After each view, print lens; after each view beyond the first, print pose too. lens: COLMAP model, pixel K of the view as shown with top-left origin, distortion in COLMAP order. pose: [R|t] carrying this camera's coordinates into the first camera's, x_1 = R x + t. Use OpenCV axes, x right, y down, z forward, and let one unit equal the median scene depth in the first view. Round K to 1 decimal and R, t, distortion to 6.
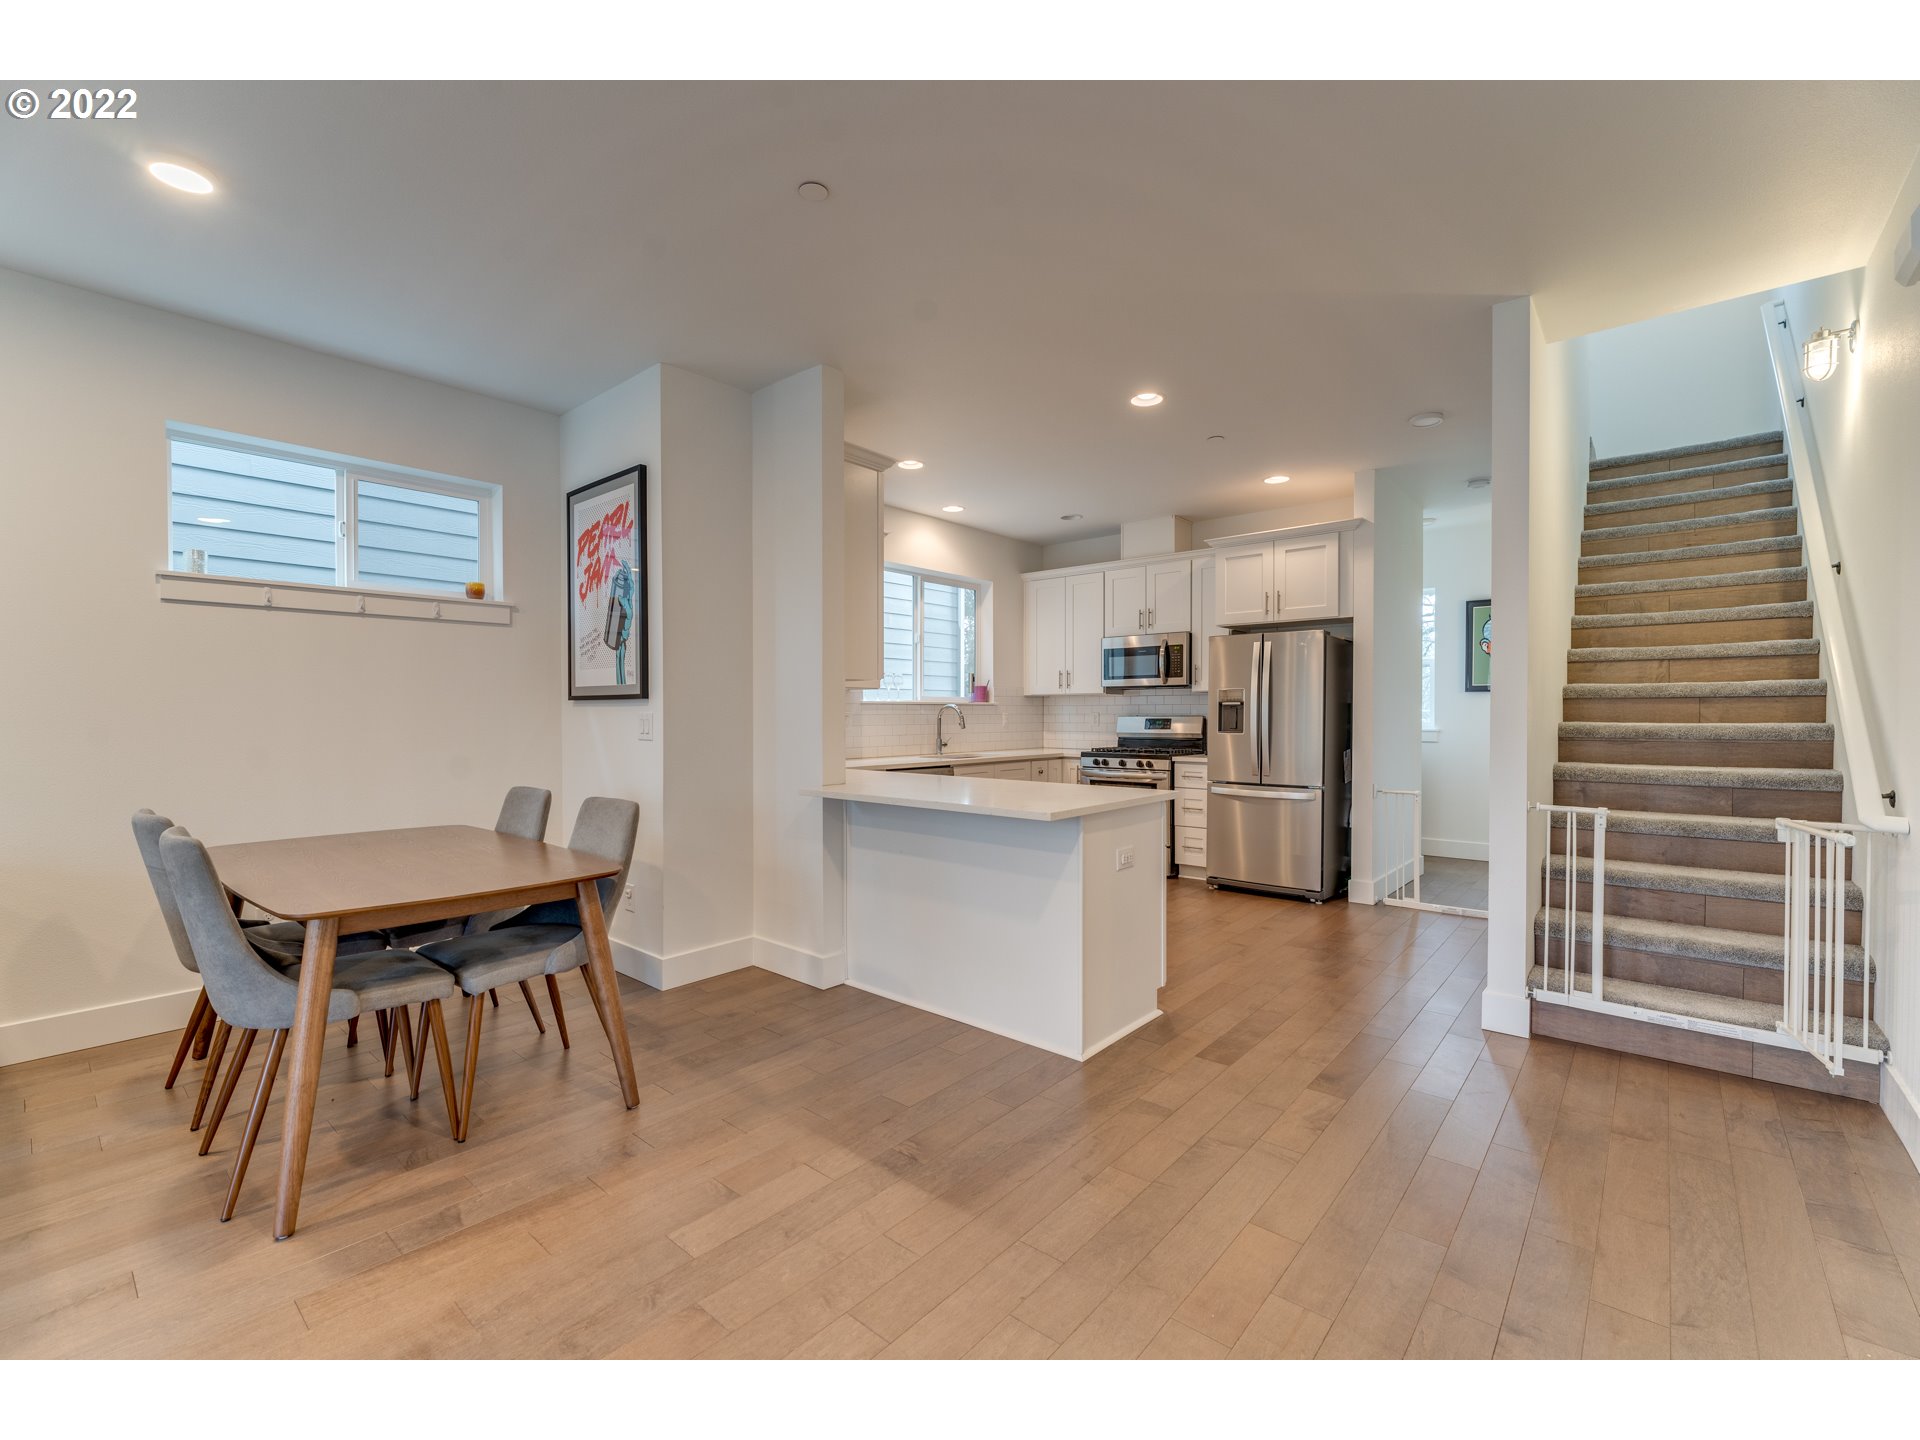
lens RADIAL K [[805.7, 0, 965.4], [0, 805.7, 723.3], [0, 0, 1]] dist [-0.005731, 0.001795]
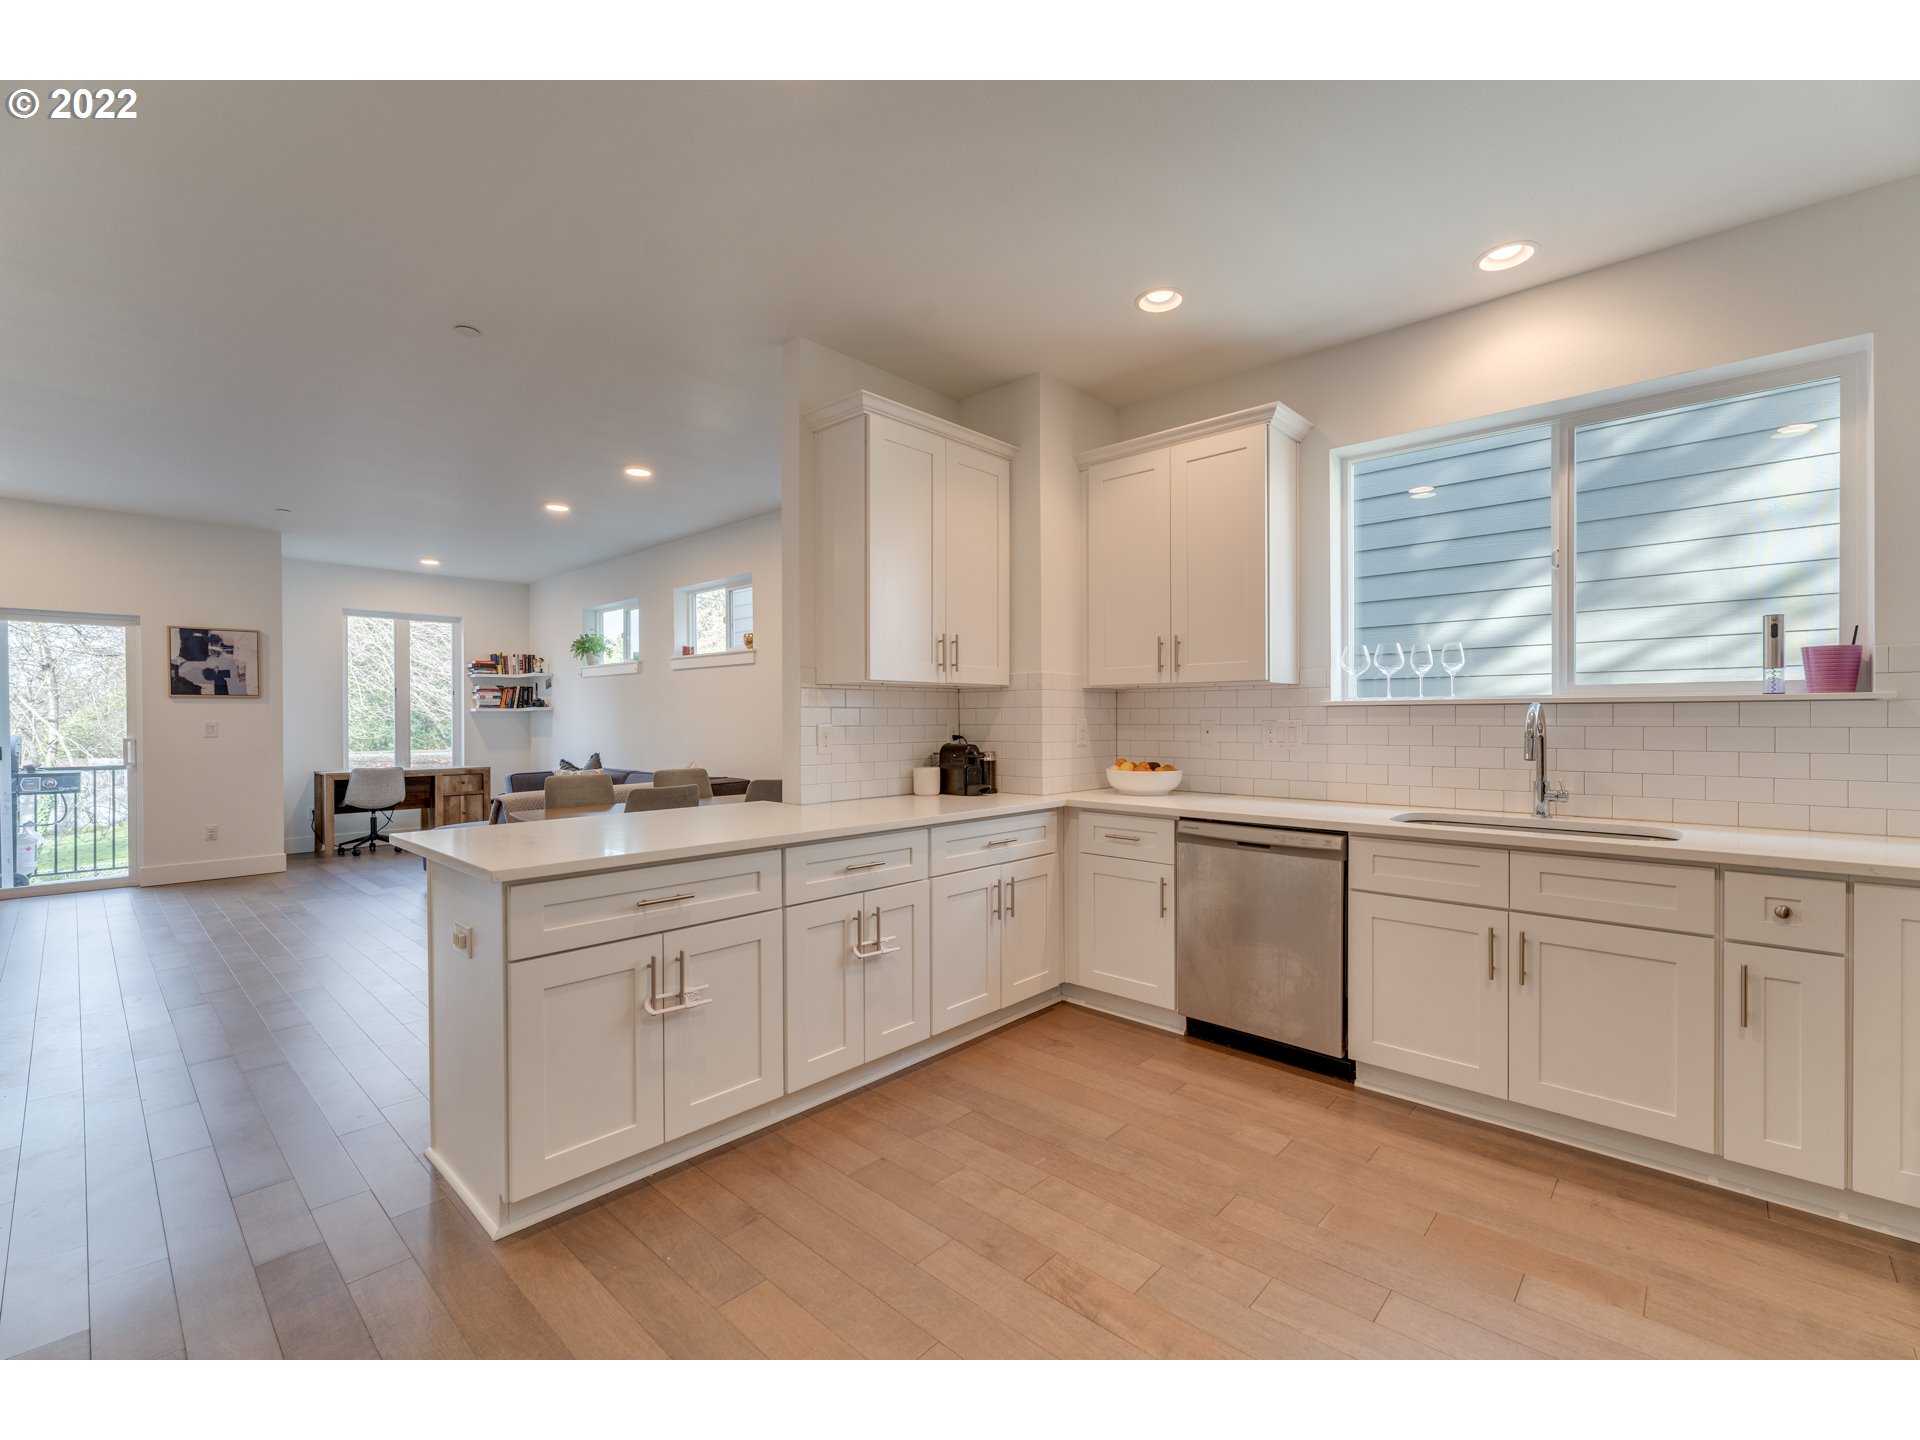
lens RADIAL K [[828.3, 0, 965.0], [0, 828.3, 721.5], [0, 0, 1]] dist [0.002713, -0.001032]
pose [[-0.032751, 0.005991, -0.999446, 0.532448], [-0.008947, 0.999940, 0.006287, -0.016754], [0.999424, 0.009148, -0.032695, 0.864495]]
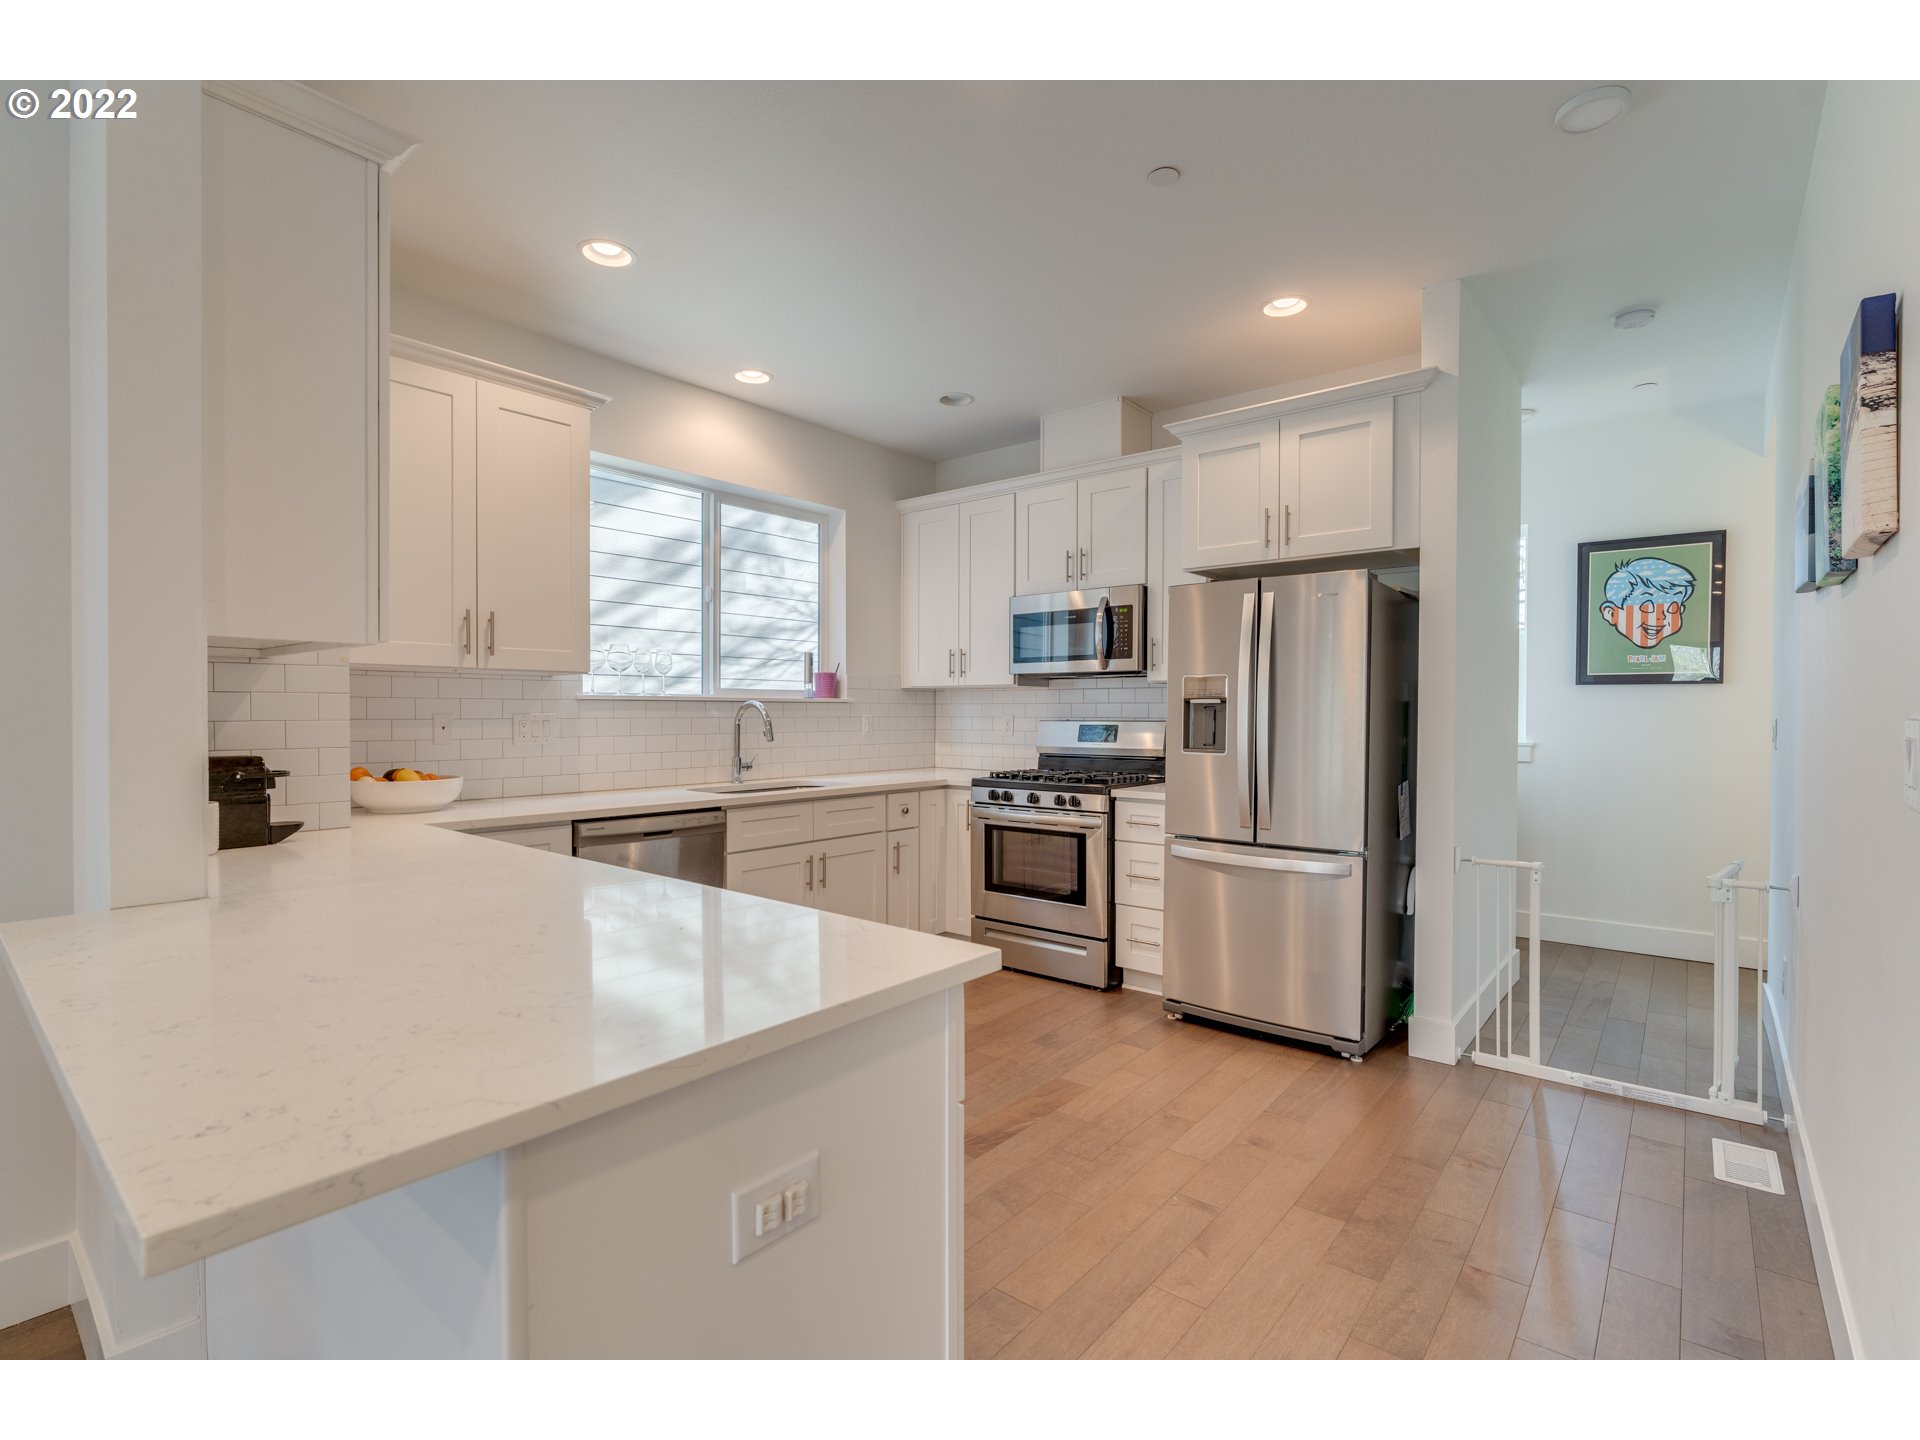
lens RADIAL K [[904.2, 0, 968.7], [0, 904.2, 718.8], [0, 0, 1]] dist [-0.002446, 0.002089]
pose [[0.999604, 0.003137, 0.027972, 0.153078], [-0.003032, 0.999988, -0.003813, -0.009817], [-0.027984, 0.003727, 0.999601, 0.383905]]
